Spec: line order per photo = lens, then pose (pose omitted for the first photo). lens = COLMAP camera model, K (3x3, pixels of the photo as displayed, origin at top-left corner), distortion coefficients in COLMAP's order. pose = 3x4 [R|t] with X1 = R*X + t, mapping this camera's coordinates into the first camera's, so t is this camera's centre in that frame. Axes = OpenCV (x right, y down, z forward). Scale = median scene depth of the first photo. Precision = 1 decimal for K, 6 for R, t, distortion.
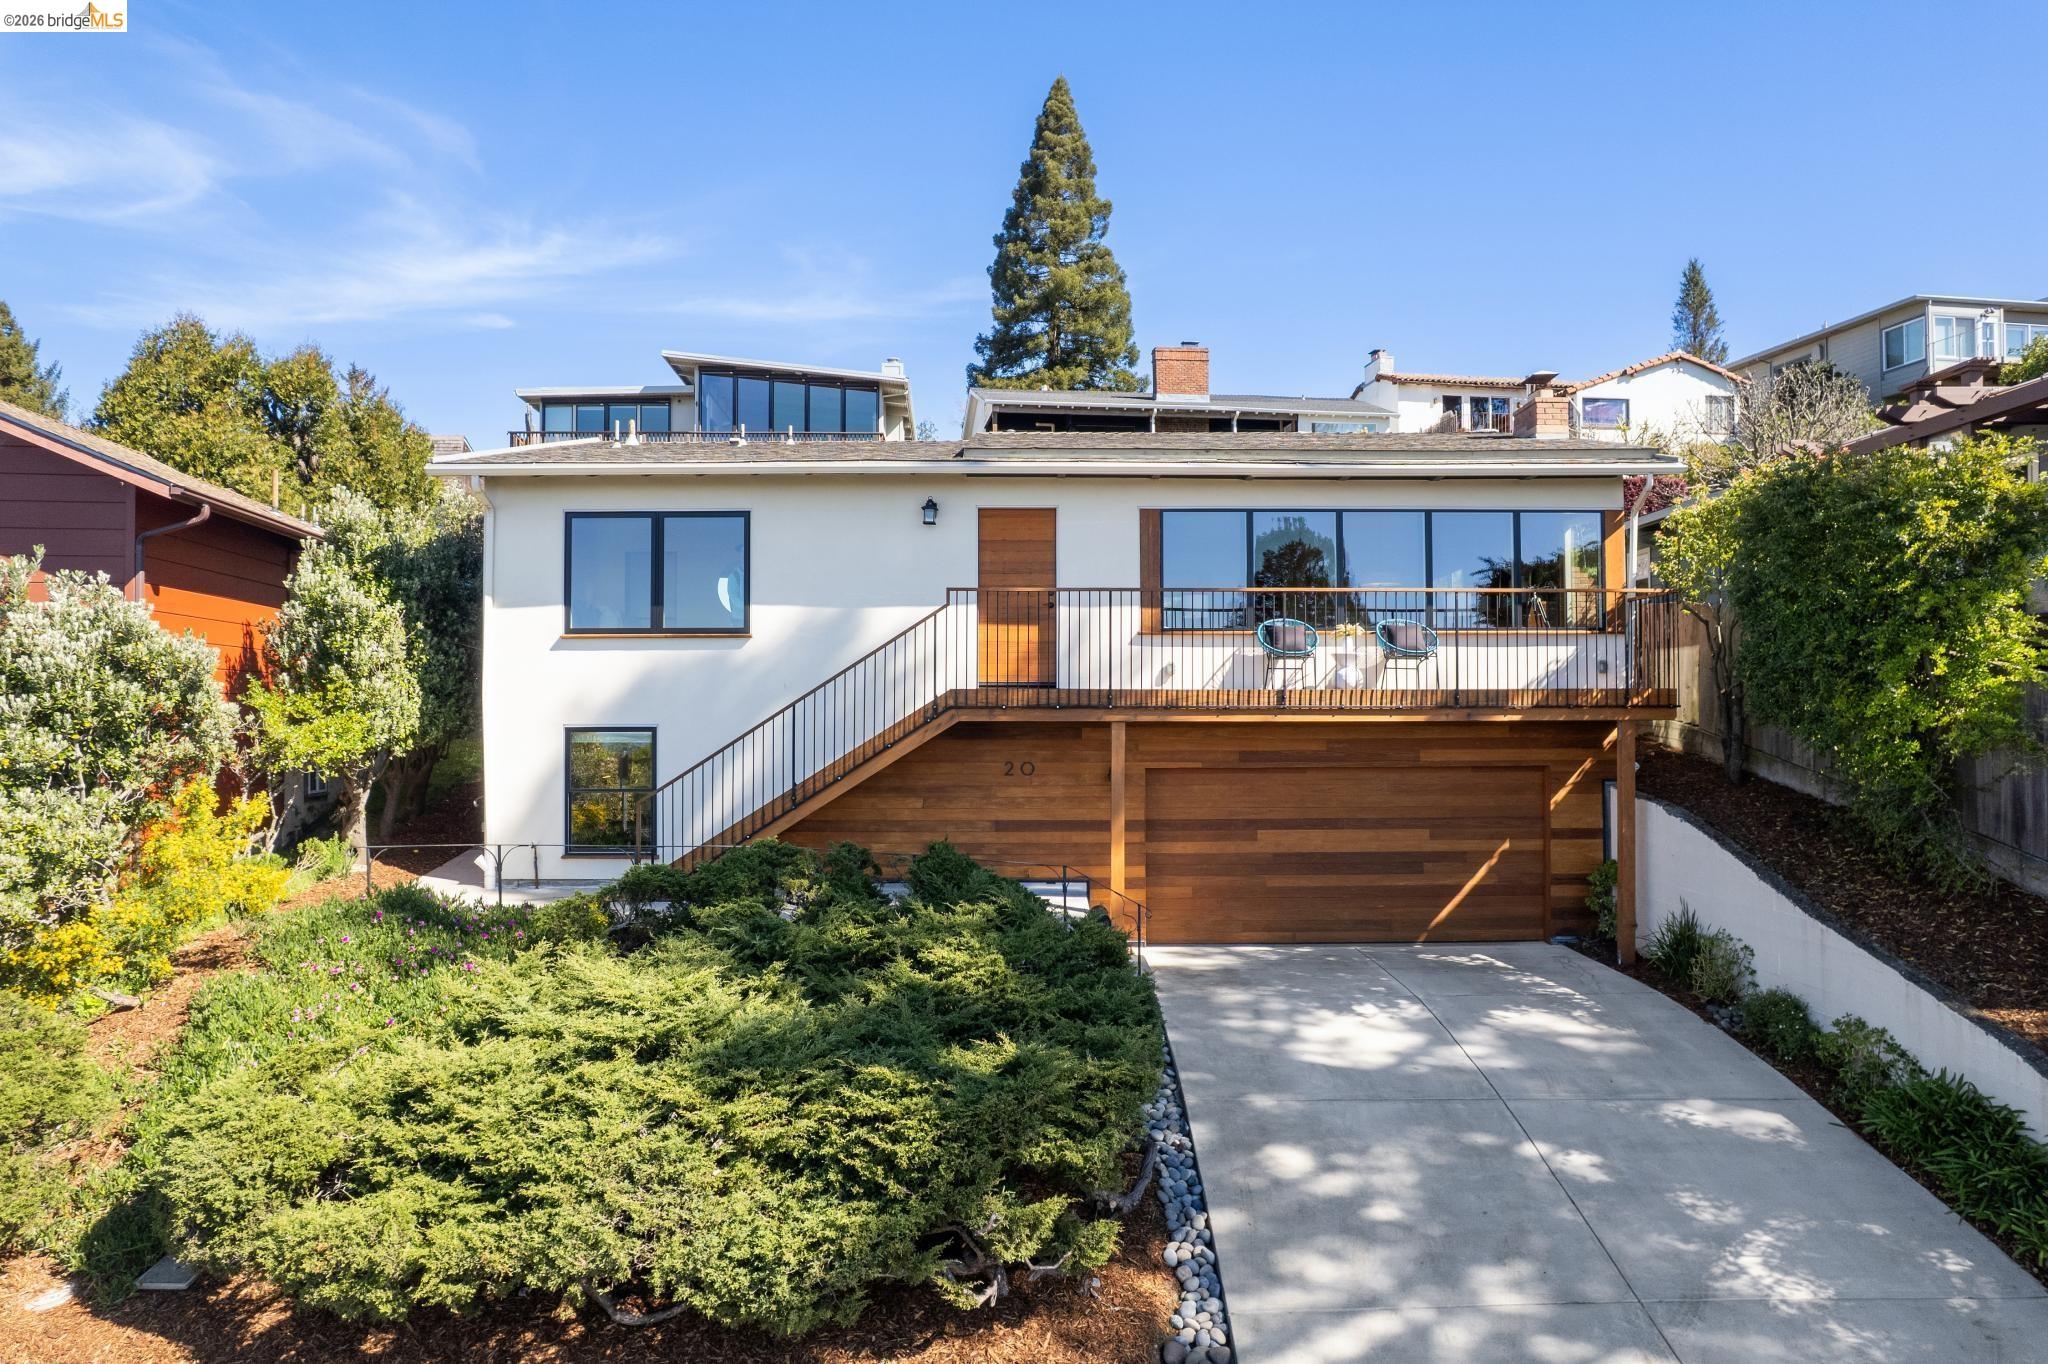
lens RADIAL K [[1313.2, 0, 1033.5], [0, 1313.2, 689.6], [0, 0, 1]] dist [-0.082241, 0.076592]
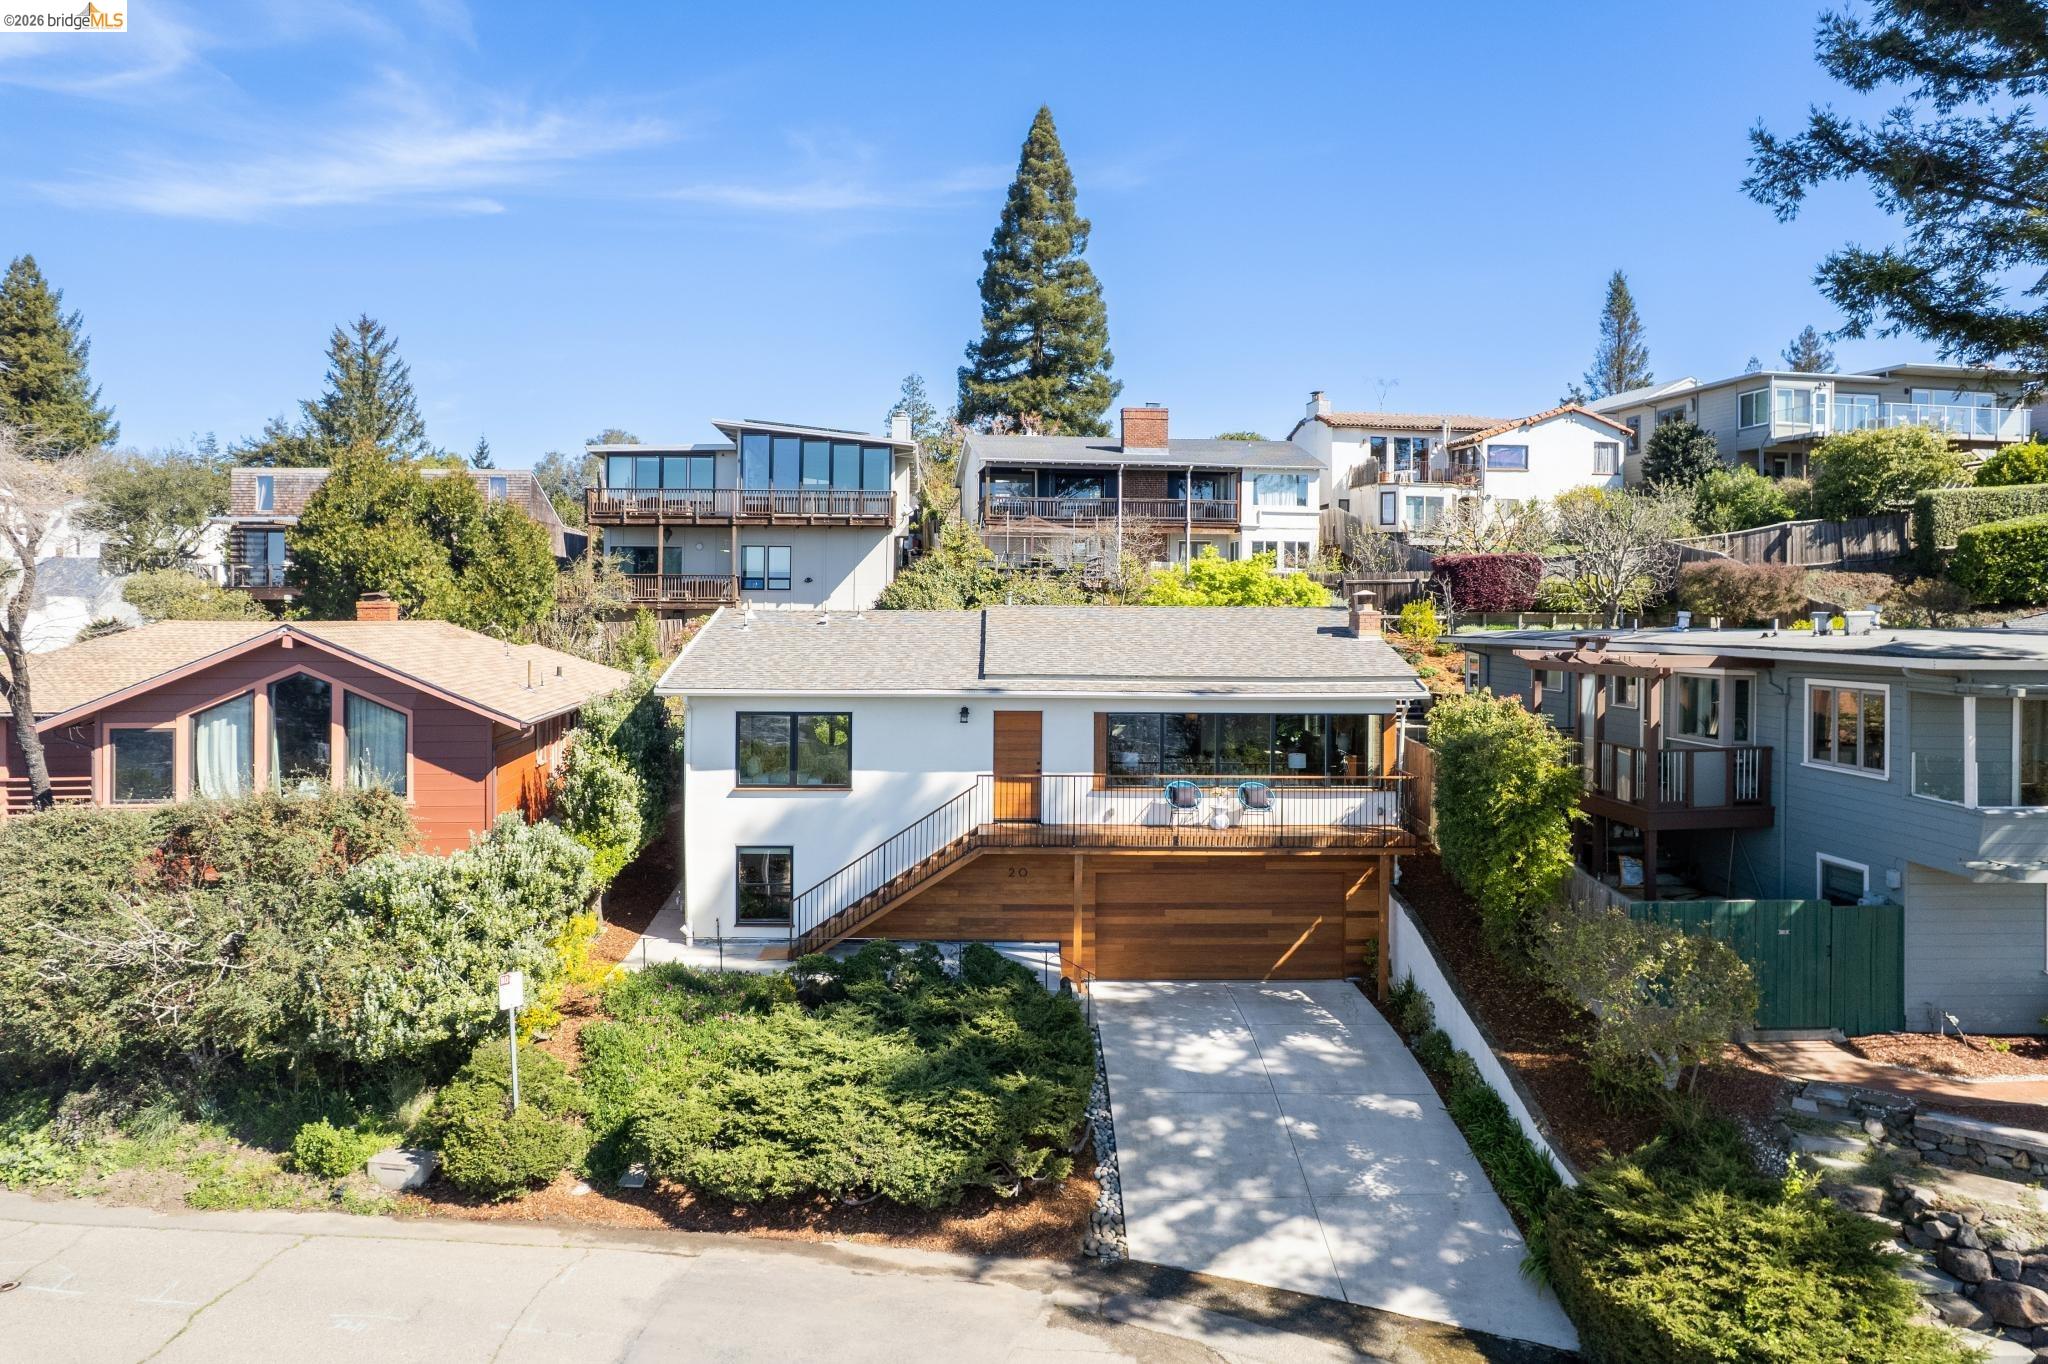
lens RADIAL K [[1327.7, 0, 1030.5], [0, 1327.7, 617.8], [0, 0, 1]] dist [-0.042075, 0.000118]
pose [[0.999832, 0.009282, 0.015820, -0.030318], [-0.009571, 0.999787, 0.018267, -0.339698], [-0.015647, -0.018416, 0.999708, -0.756675]]
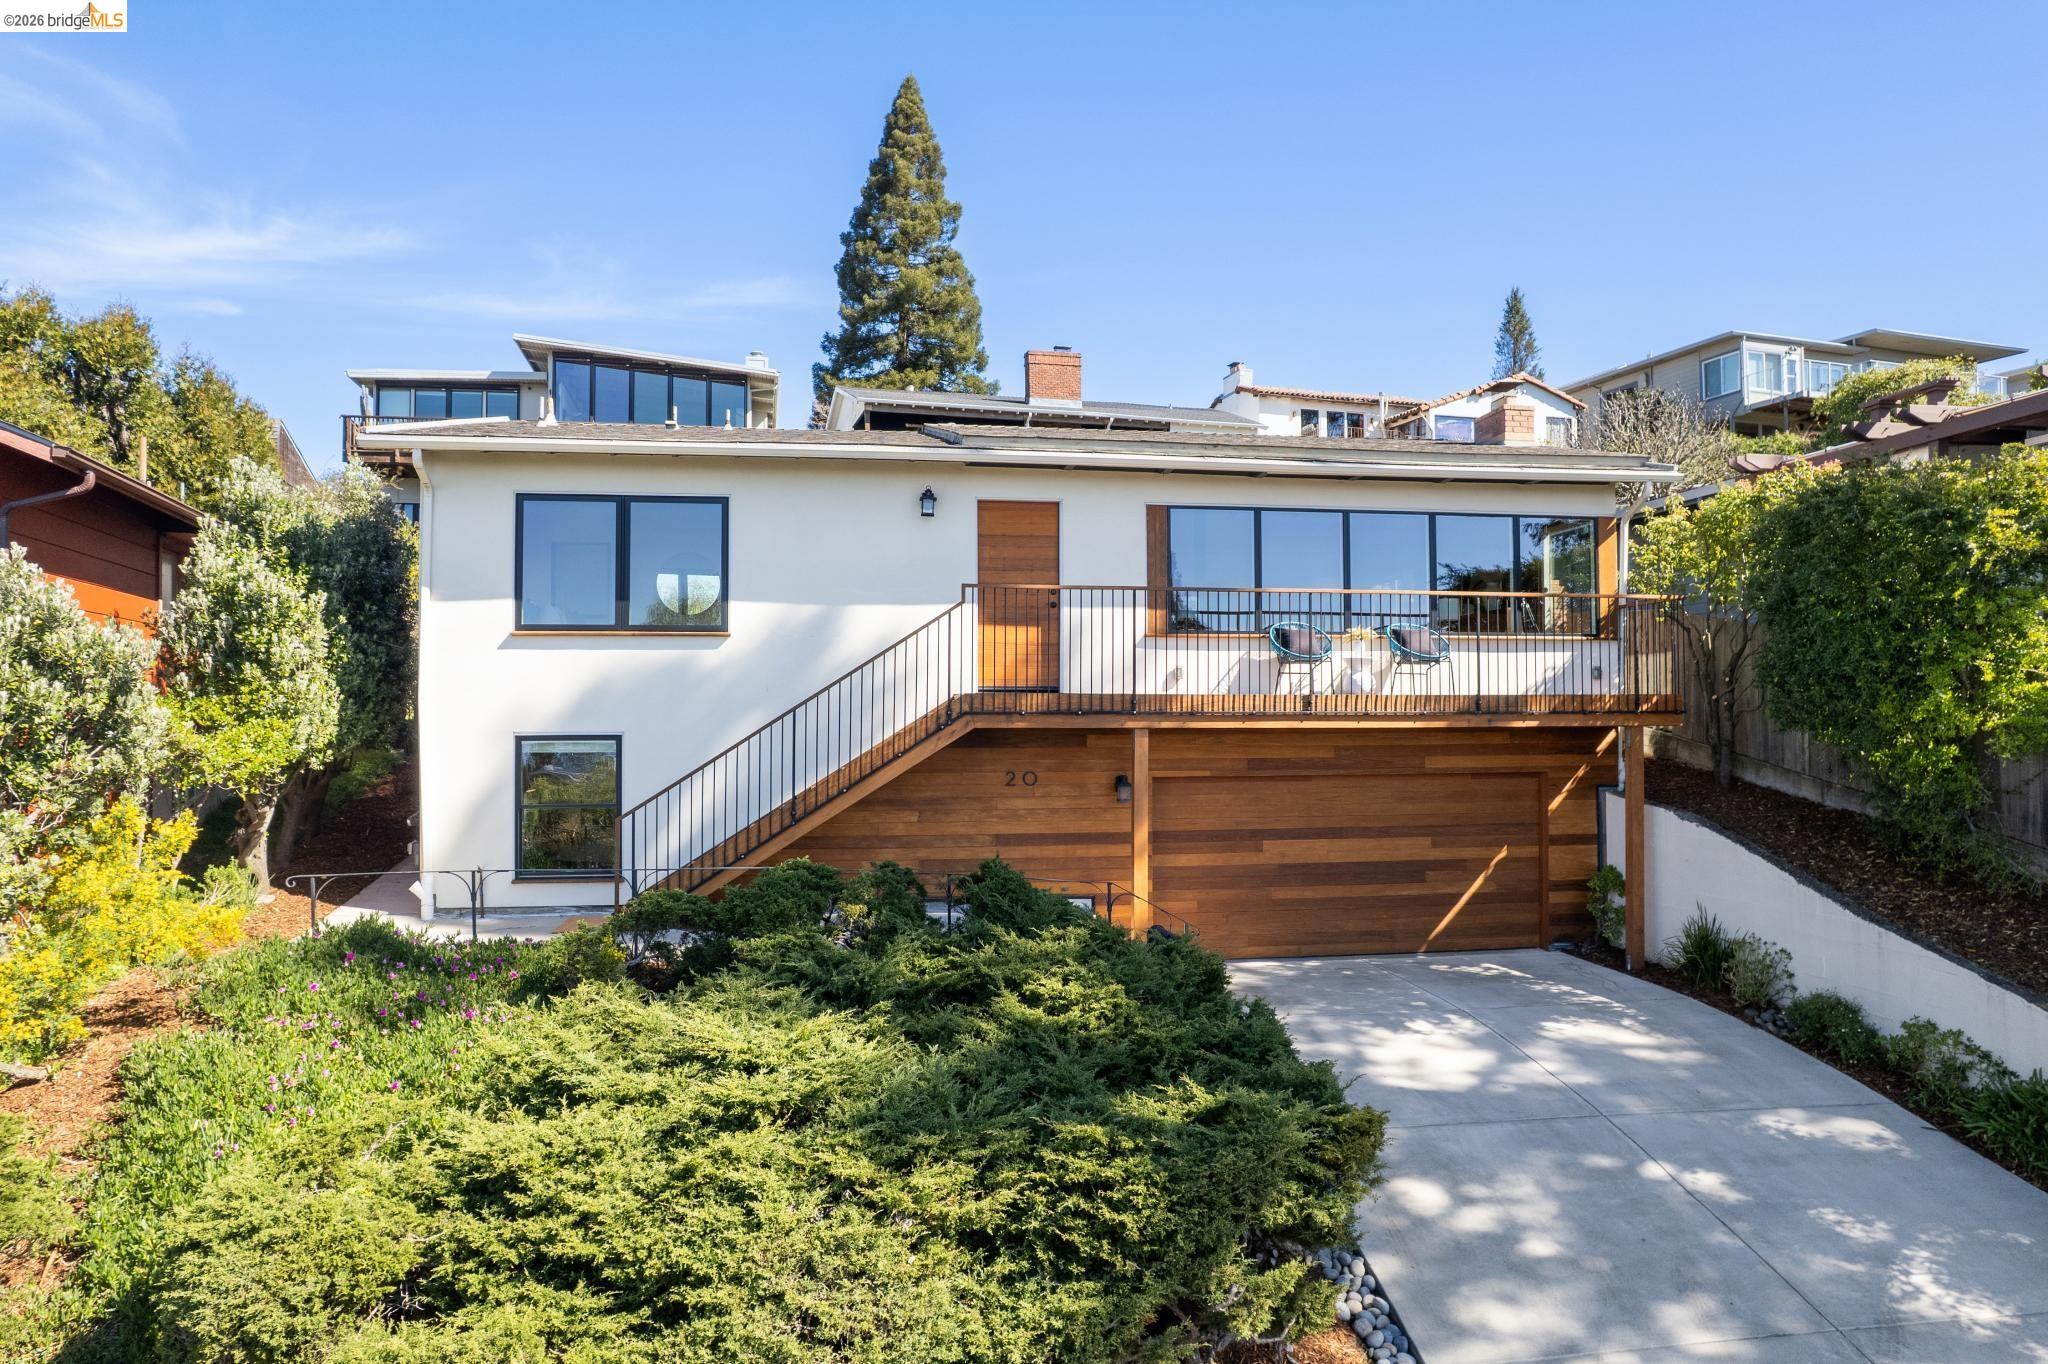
lens RADIAL K [[1313.2, 0, 1033.5], [0, 1313.2, 689.6], [0, 0, 1]] dist [-0.082241, 0.076592]
pose [[0.989430, 0.002855, 0.144986, -0.164503], [-0.001914, 0.999976, -0.006633, 0.003298], [-0.145001, 0.006286, 0.989412, 0.084477]]
